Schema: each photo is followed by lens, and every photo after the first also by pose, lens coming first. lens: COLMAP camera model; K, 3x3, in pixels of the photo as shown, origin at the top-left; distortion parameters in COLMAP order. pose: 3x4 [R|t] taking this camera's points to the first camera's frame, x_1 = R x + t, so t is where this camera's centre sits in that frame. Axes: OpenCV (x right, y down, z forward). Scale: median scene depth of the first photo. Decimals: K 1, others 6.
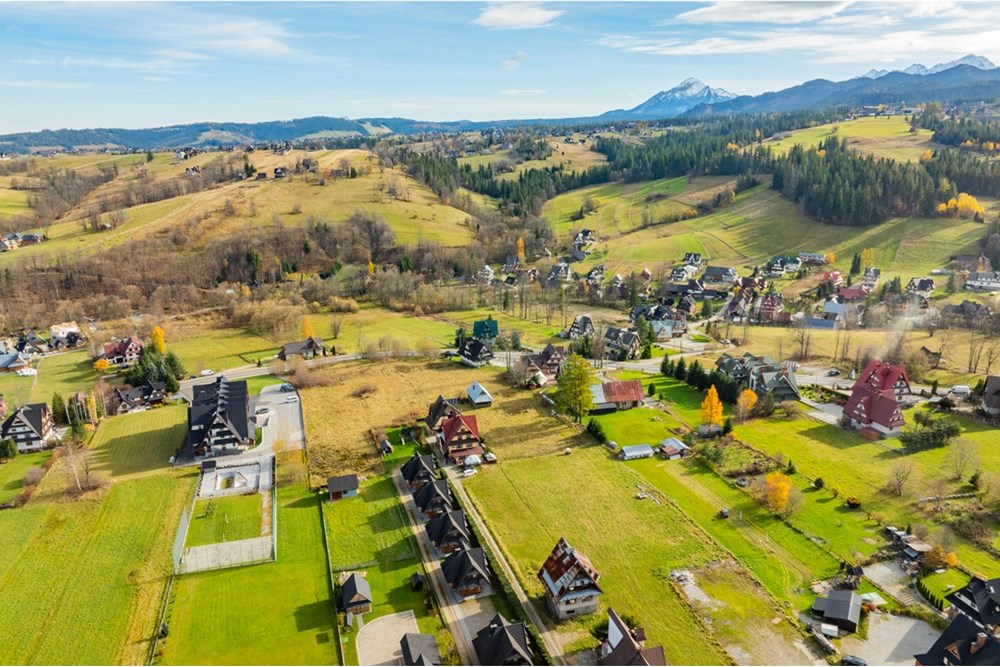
lens RADIAL K [[704.2, 0, 501.4], [0, 704.2, 329.5], [0, 0, 1]] dist [-0.044823, 0.012132]
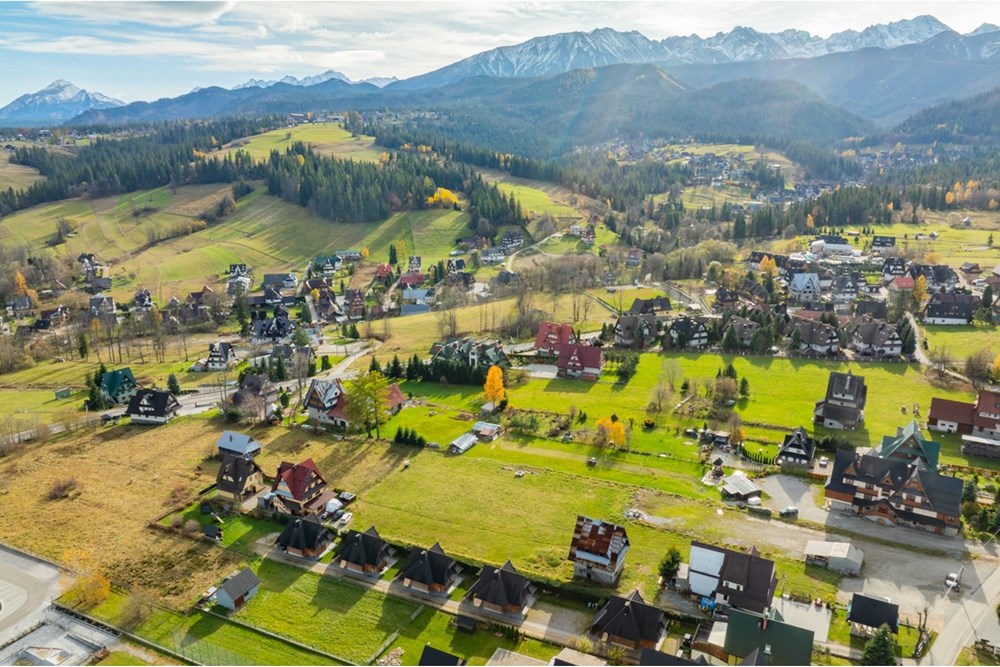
lens RADIAL K [[704.2, 0, 503.6], [0, 704.2, 335.0], [0, 0, 1]] dist [-0.044823, 0.012132]
pose [[0.696016, -0.187328, 0.693160, -0.377837], [0.188362, 0.979194, 0.075491, -0.041855], [-0.692879, 0.078022, 0.716820, 0.161365]]
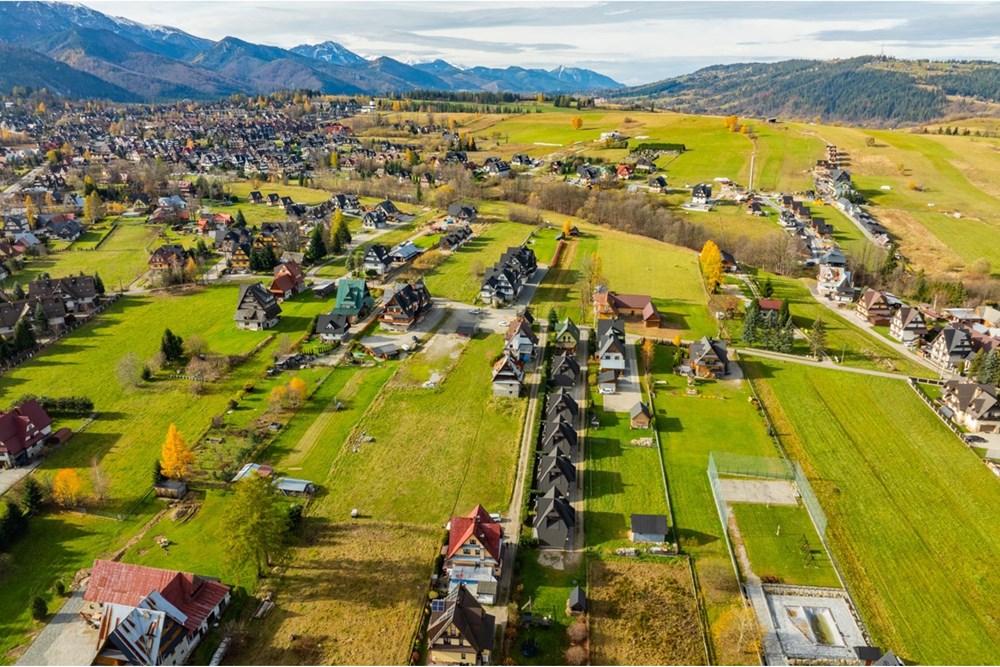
lens RADIAL K [[704.2, 0, 505.3], [0, 704.2, 330.8], [0, 0, 1]] dist [-0.044823, 0.012132]
pose [[-0.917207, -0.124612, 0.378421, -0.266706], [0.108499, 0.835804, 0.538201, -0.322590], [-0.383352, 0.534700, -0.753085, 1.171332]]
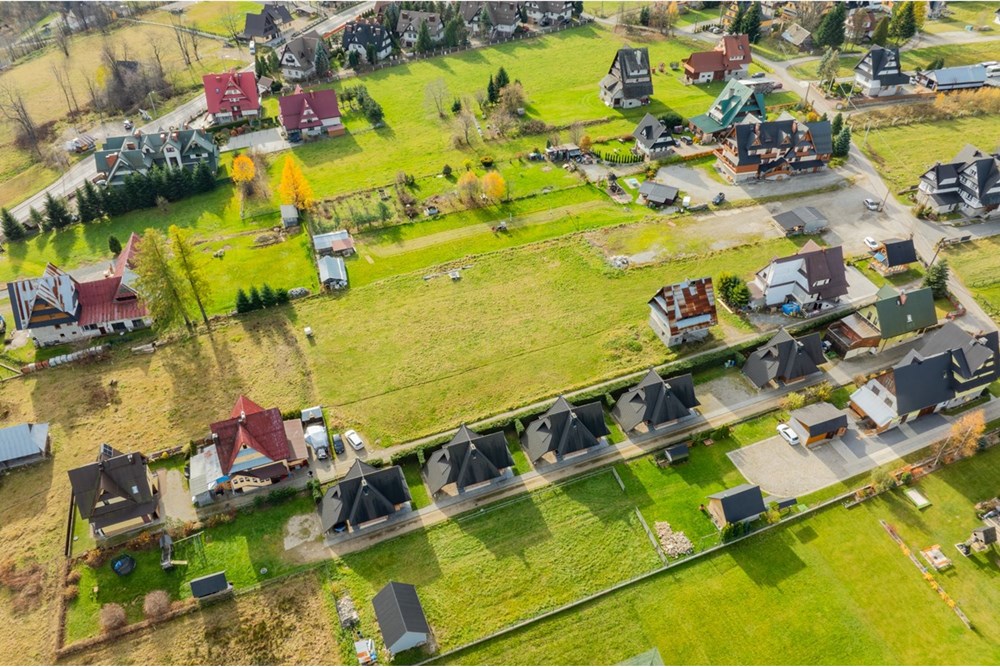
lens RADIAL K [[704.2, 0, 503.8], [0, 704.2, 336.3], [0, 0, 1]] dist [-0.044823, 0.012132]
pose [[-0.063422, -0.633706, 0.770970, -0.367457], [0.260870, 0.735139, 0.625714, -0.164679], [-0.963288, 0.240807, 0.118691, 0.615262]]
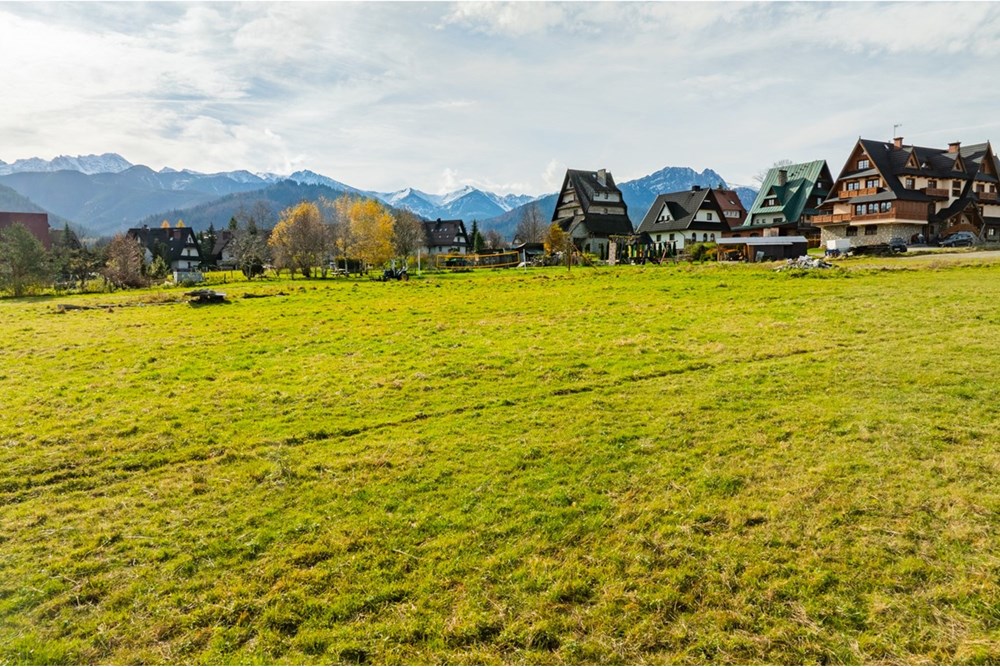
lens RADIAL K [[704.2, 0, 504.1], [0, 704.2, 335.6], [0, 0, 1]] dist [-0.044823, 0.012132]
pose [[-0.256577, -0.073154, 0.963751, -0.008774], [0.259336, 0.955356, 0.141559, 0.173547], [-0.931082, 0.286256, -0.226151, 0.695059]]
